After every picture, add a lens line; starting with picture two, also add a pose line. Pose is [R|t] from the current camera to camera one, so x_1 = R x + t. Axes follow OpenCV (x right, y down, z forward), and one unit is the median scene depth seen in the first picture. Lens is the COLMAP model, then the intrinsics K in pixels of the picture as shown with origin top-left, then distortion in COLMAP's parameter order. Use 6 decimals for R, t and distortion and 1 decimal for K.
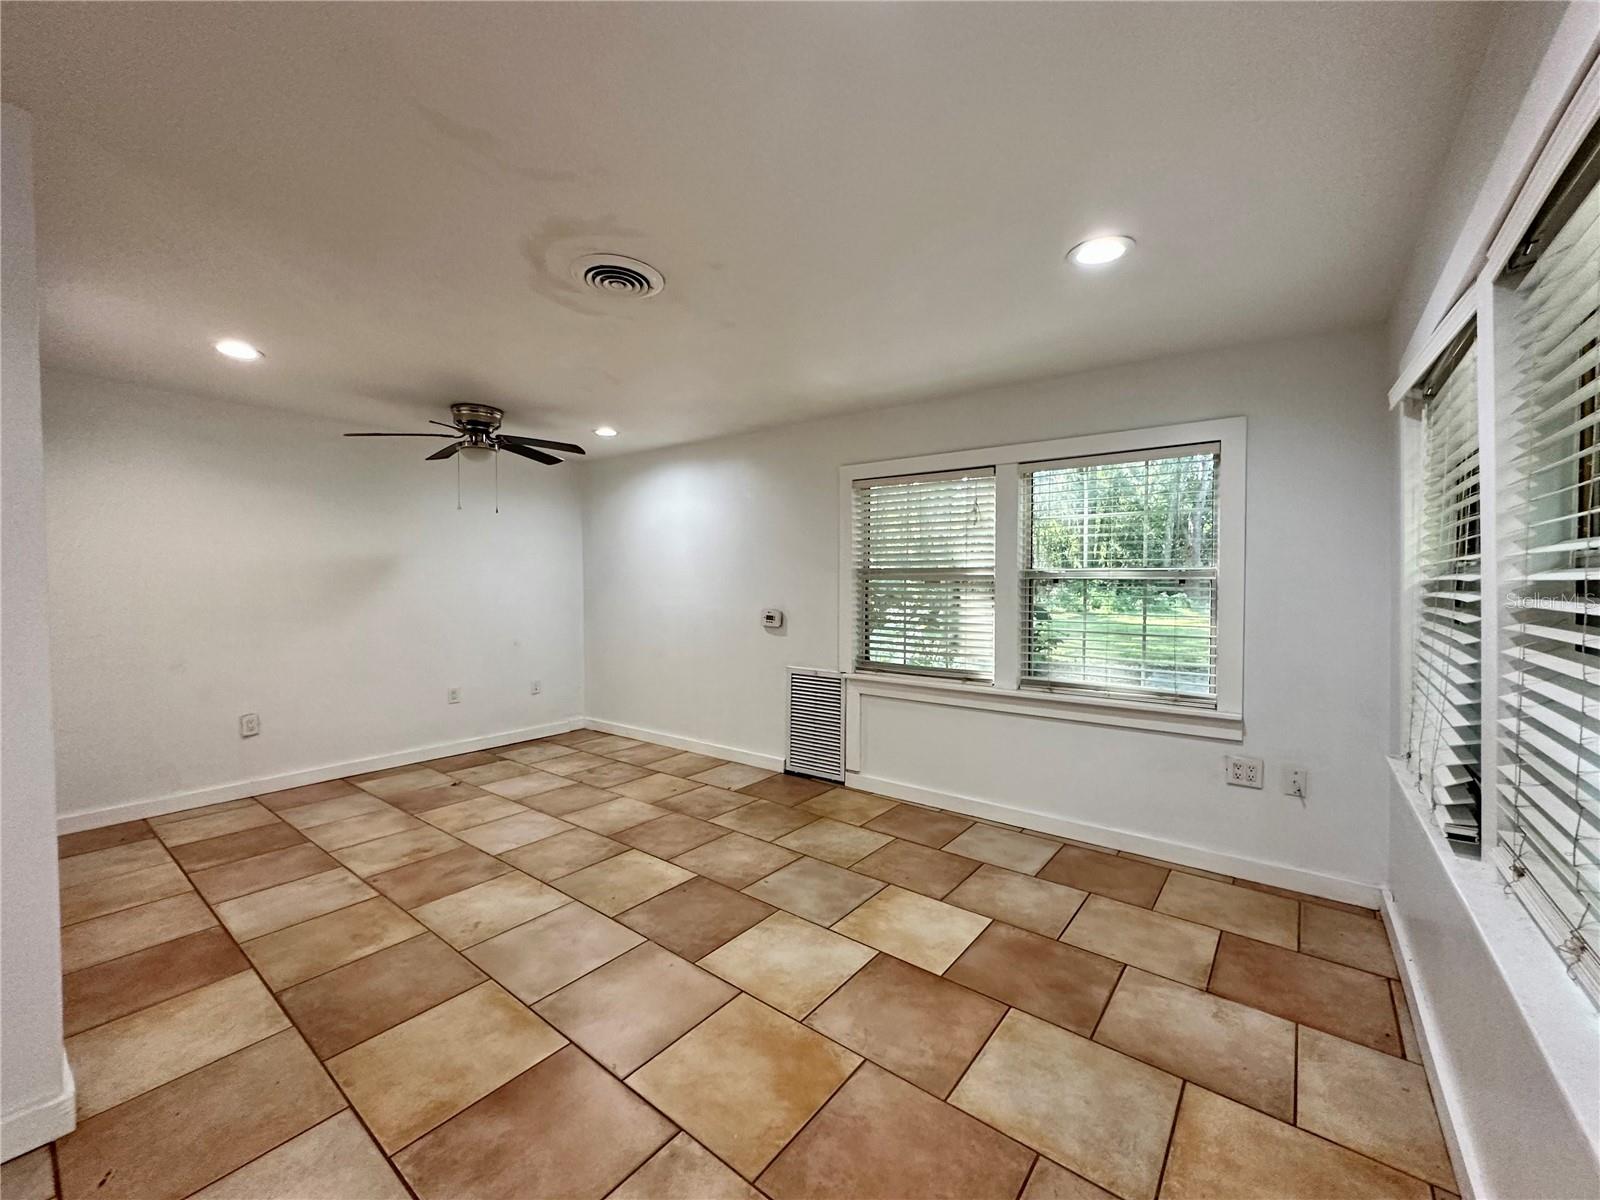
lens RADIAL K [[638.9, 0, 800.1], [0, 638.9, 603.0], [0, 0, 1]] dist [0.002338, 0.000135]
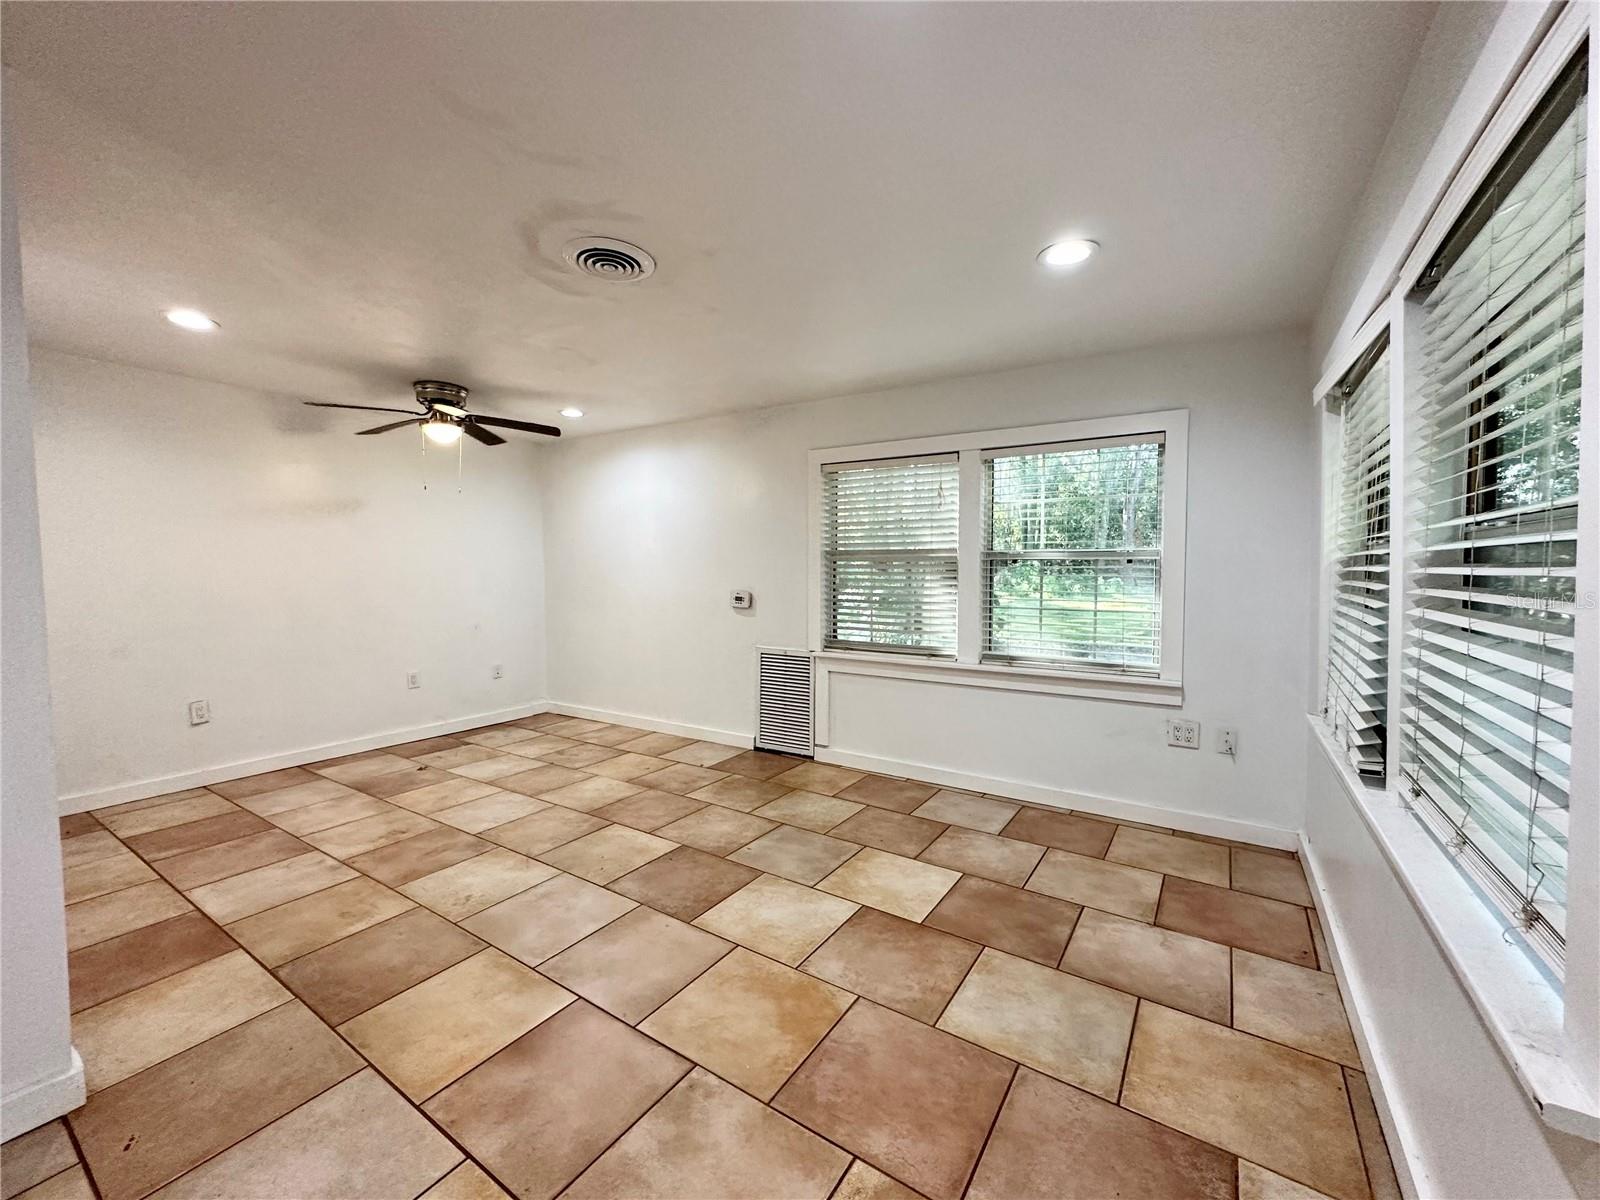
lens RADIAL K [[638.9, 0, 799.9], [0, 638.9, 602.6], [0, 0, 1]] dist [0.002338, 0.000135]
pose [[0.996740, -0.005762, 0.080471, -0.055630], [0.004046, 0.999761, 0.021468, 0.013048], [-0.080576, -0.021073, 0.996526, -0.042770]]
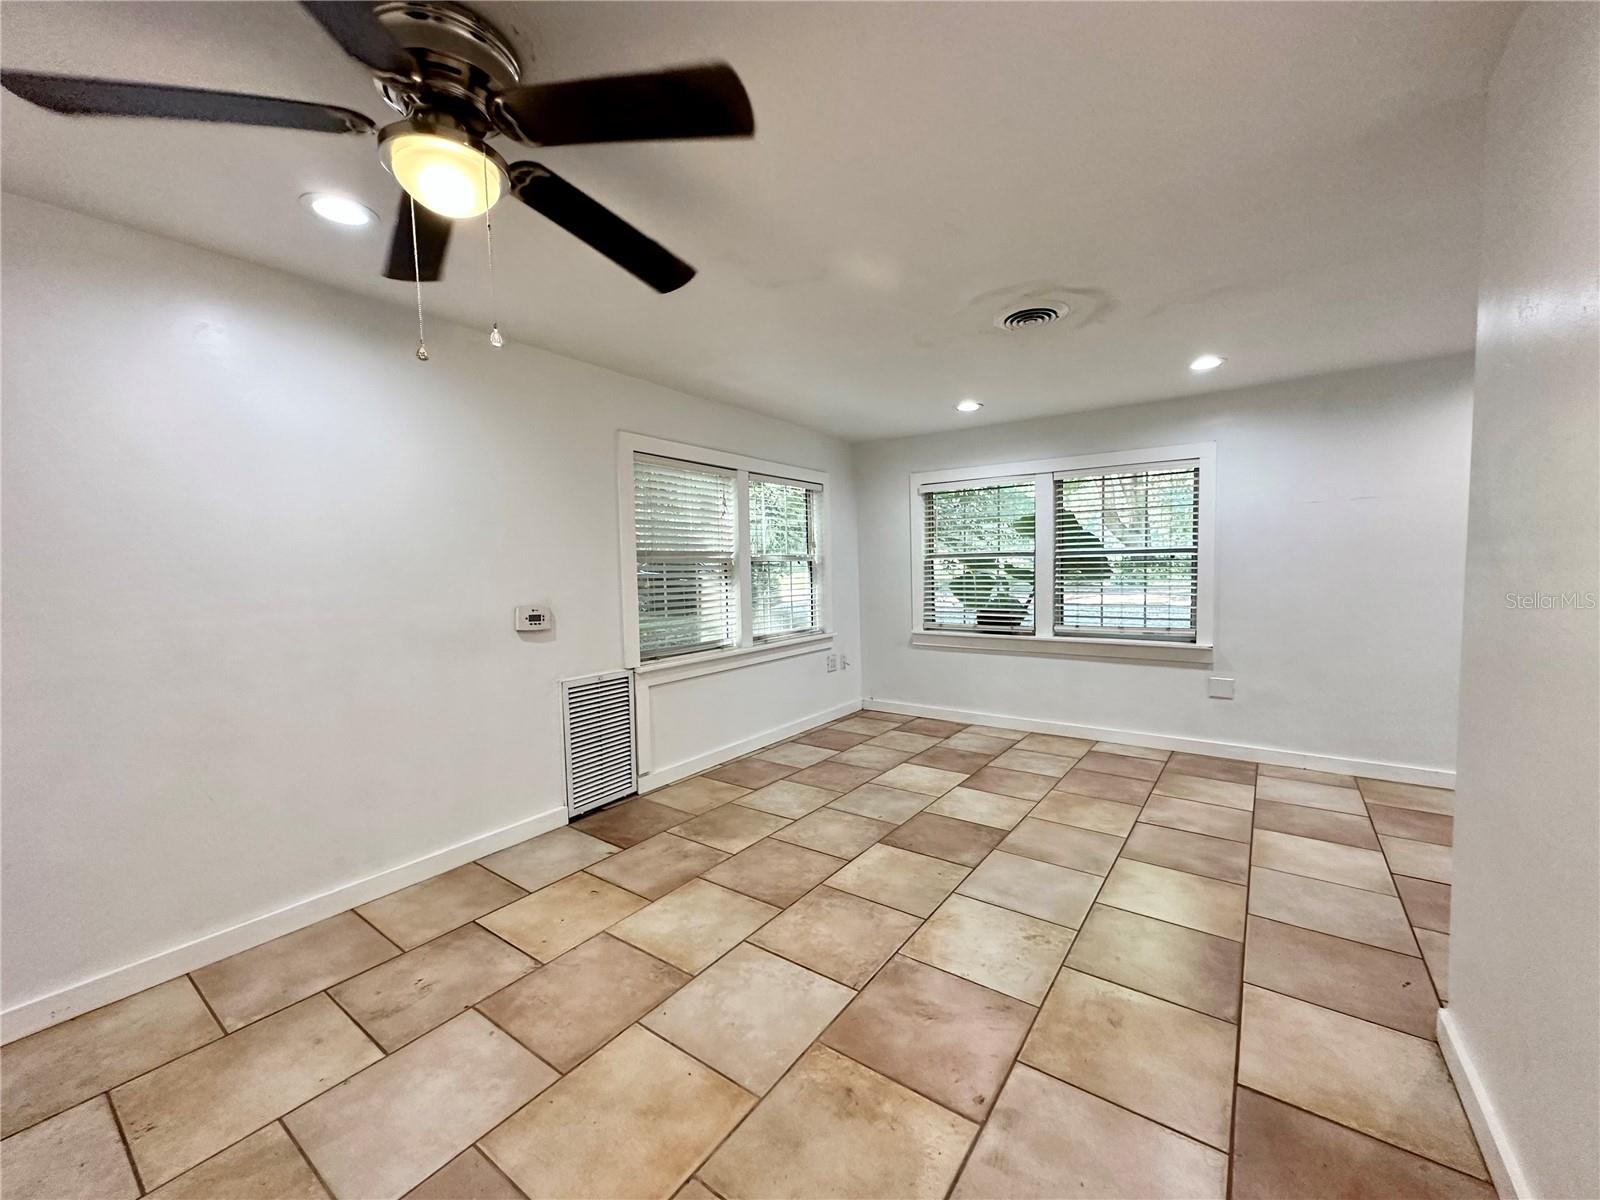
lens RADIAL K [[638.9, 0, 803.0], [0, 638.9, 599.9], [0, 0, 1]] dist [0.002338, 0.000135]
pose [[-0.032582, -0.054559, 0.997979, -1.289867], [0.051591, 0.997086, 0.056194, -0.035303], [-0.998137, 0.053317, -0.029672, 1.247840]]
